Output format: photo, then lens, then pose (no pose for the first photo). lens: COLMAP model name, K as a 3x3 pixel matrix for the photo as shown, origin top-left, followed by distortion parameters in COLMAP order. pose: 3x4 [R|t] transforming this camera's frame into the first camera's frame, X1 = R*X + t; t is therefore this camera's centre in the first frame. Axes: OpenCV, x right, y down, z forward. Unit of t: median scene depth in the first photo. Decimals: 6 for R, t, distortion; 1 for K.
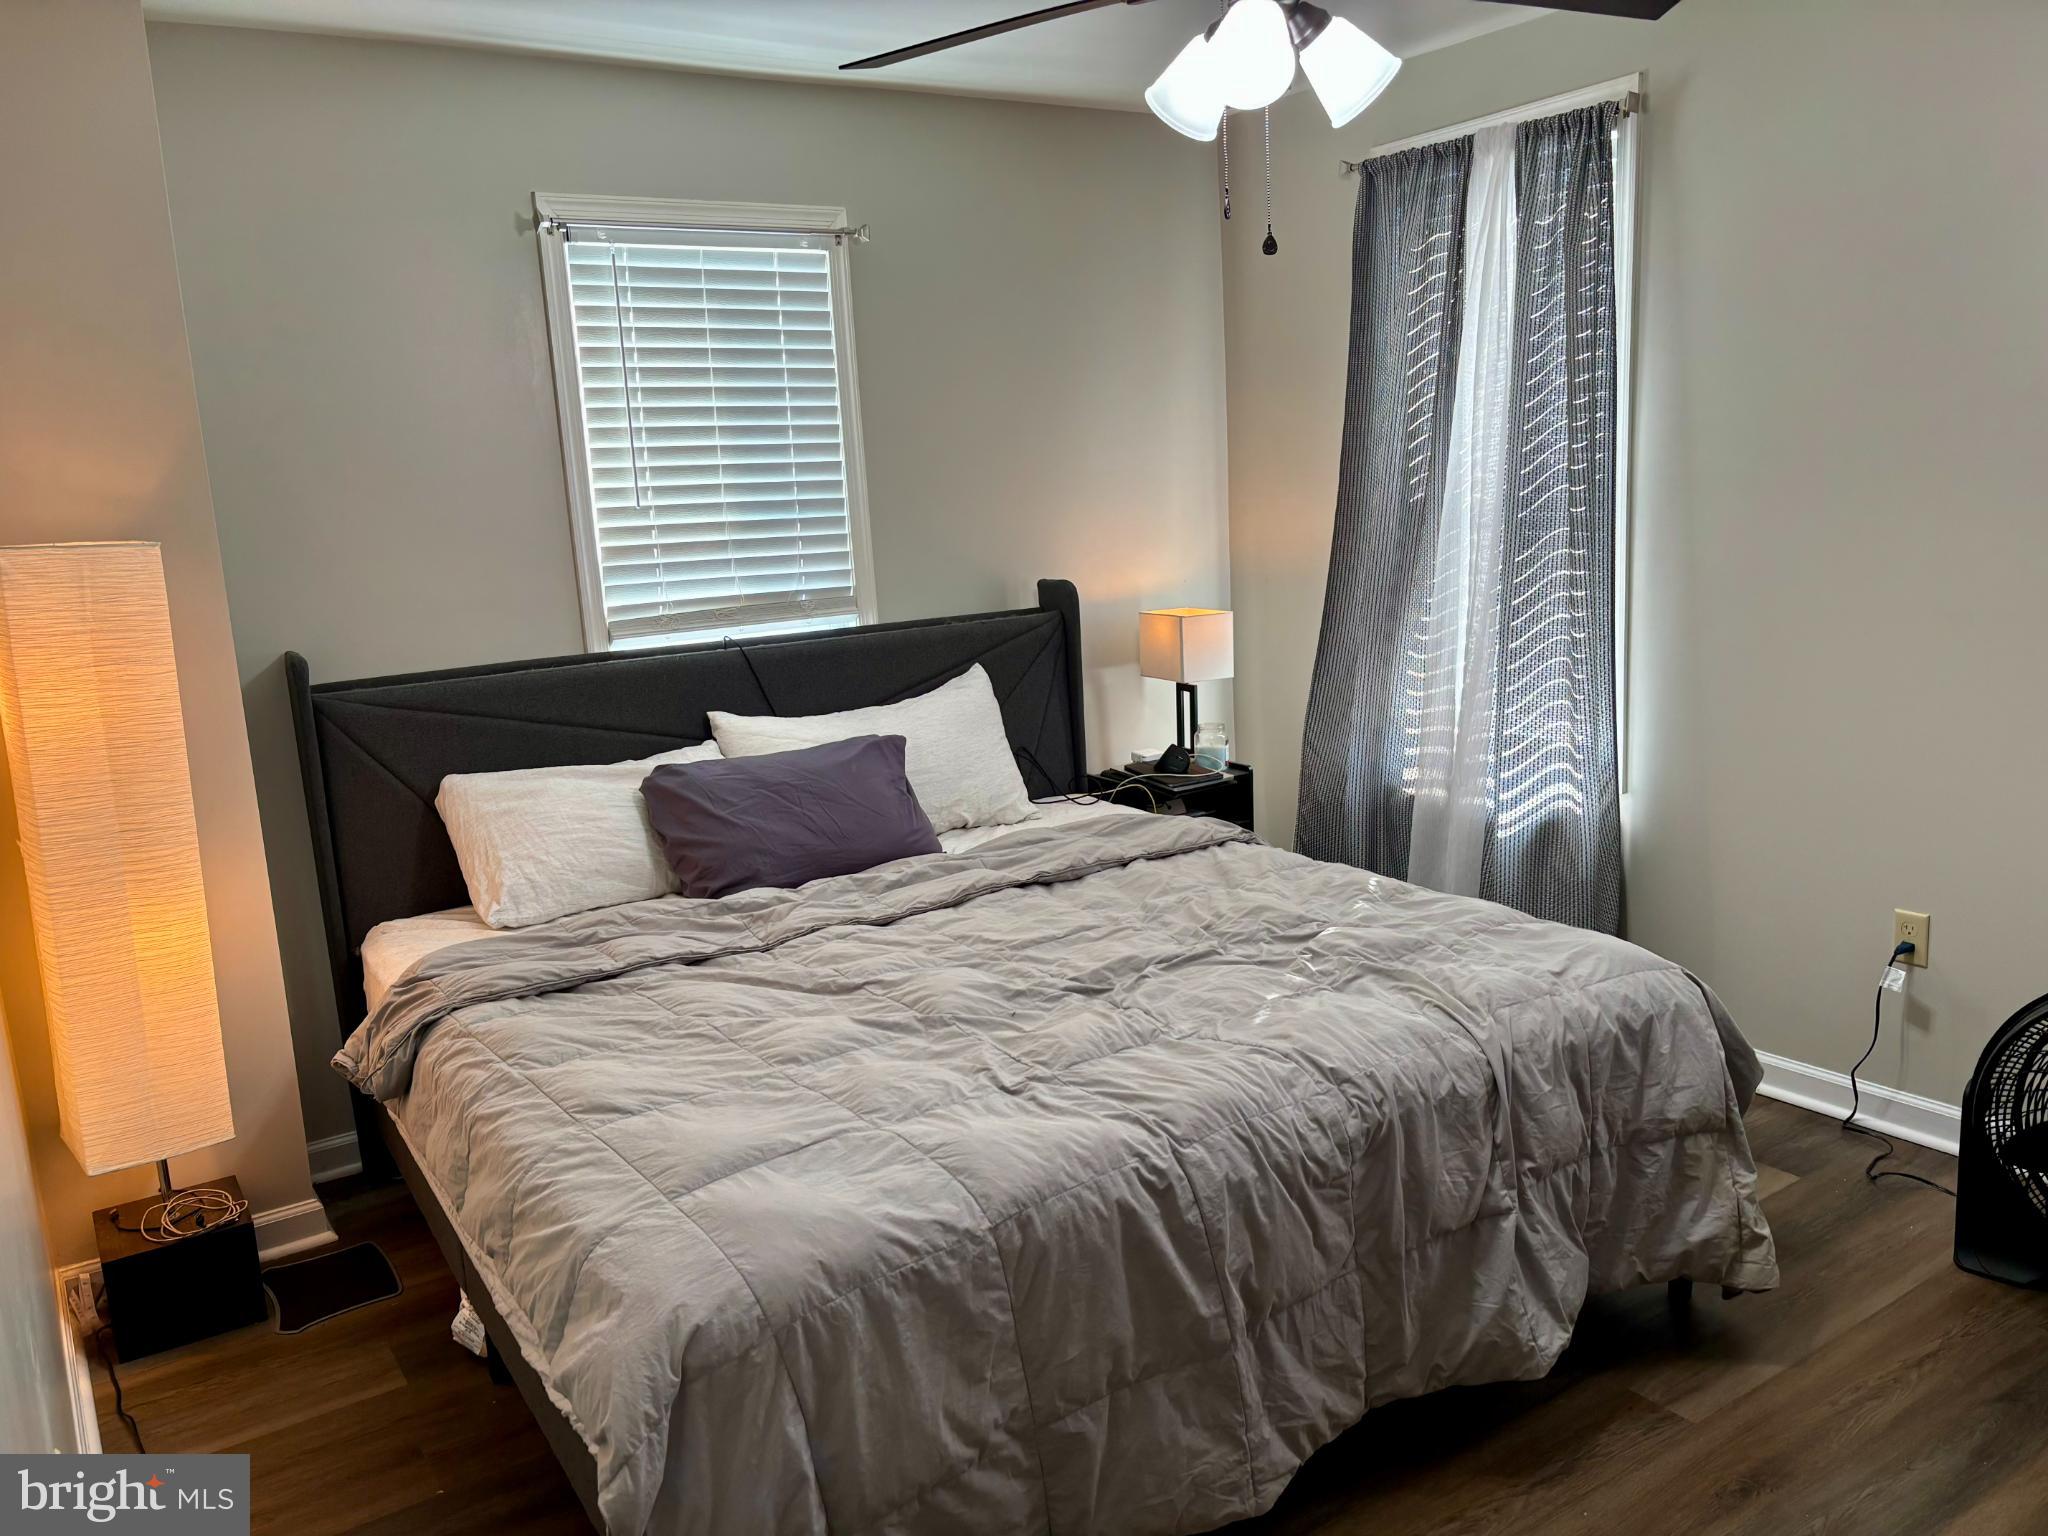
lens RADIAL K [[1522.2, 0, 1025.4], [0, 1522.2, 735.8], [0, 0, 1]] dist [0.010559, -0.094544]
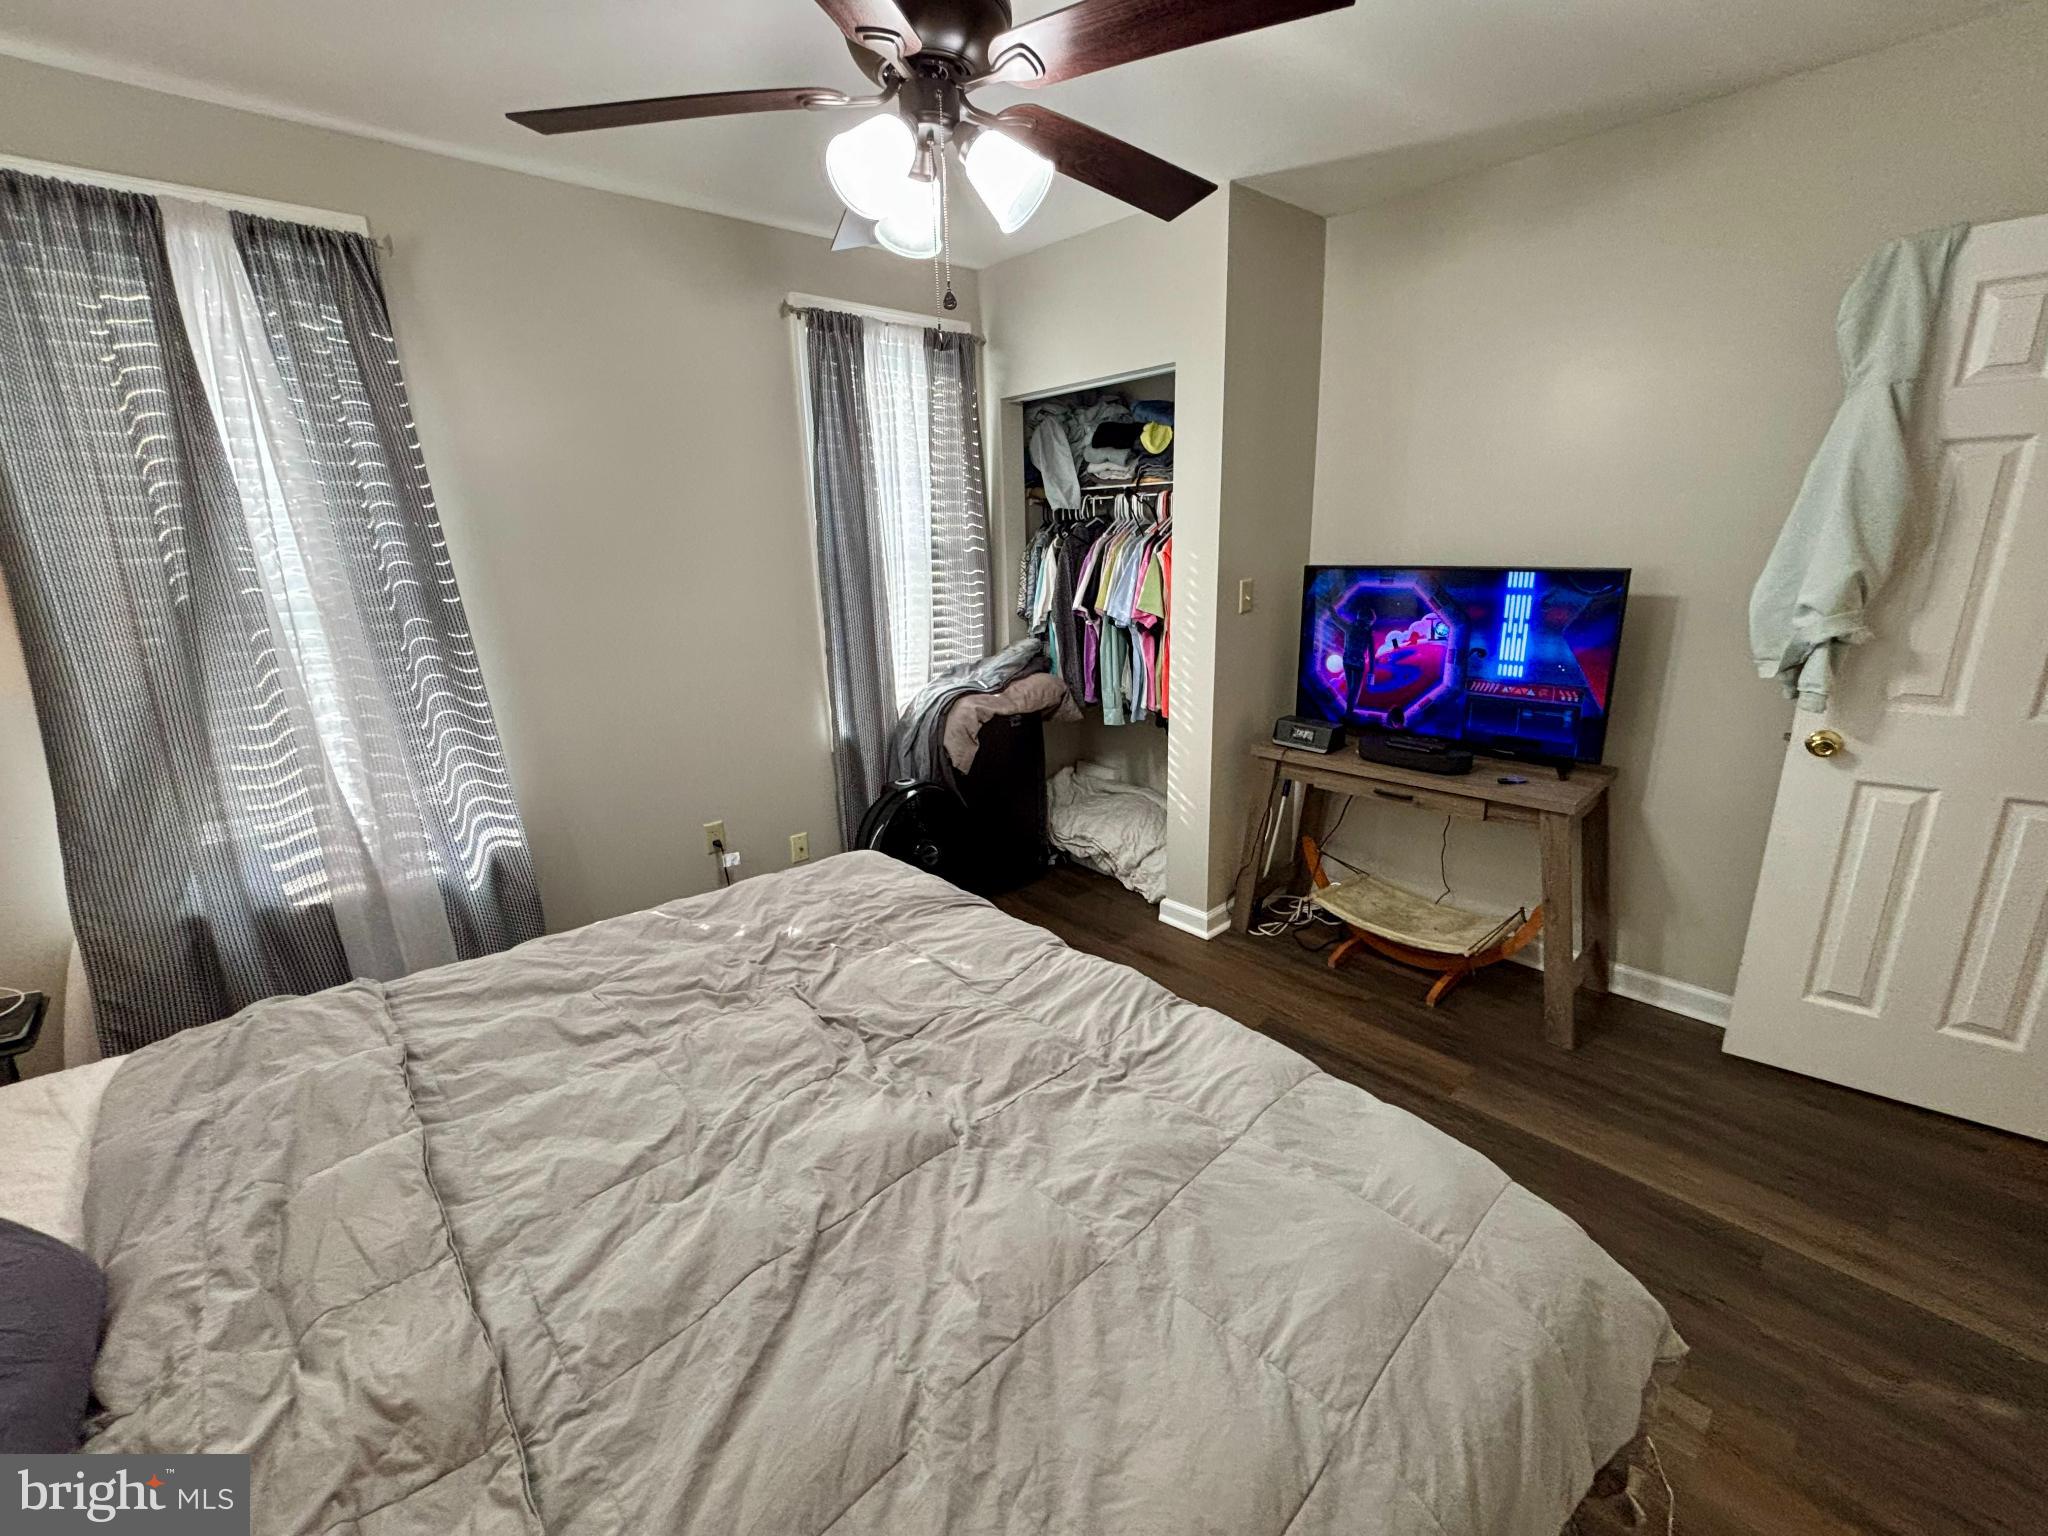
lens RADIAL K [[827.8, 0, 1024.0], [0, 827.8, 768.0], [0, 0, 1]] dist [-0.000318, -0.000139]
pose [[-0.127718, -0.214186, 0.968407, -0.332107], [0.194162, 0.952111, 0.236188, -0.088629], [-0.972620, 0.218193, -0.080015, 0.622167]]
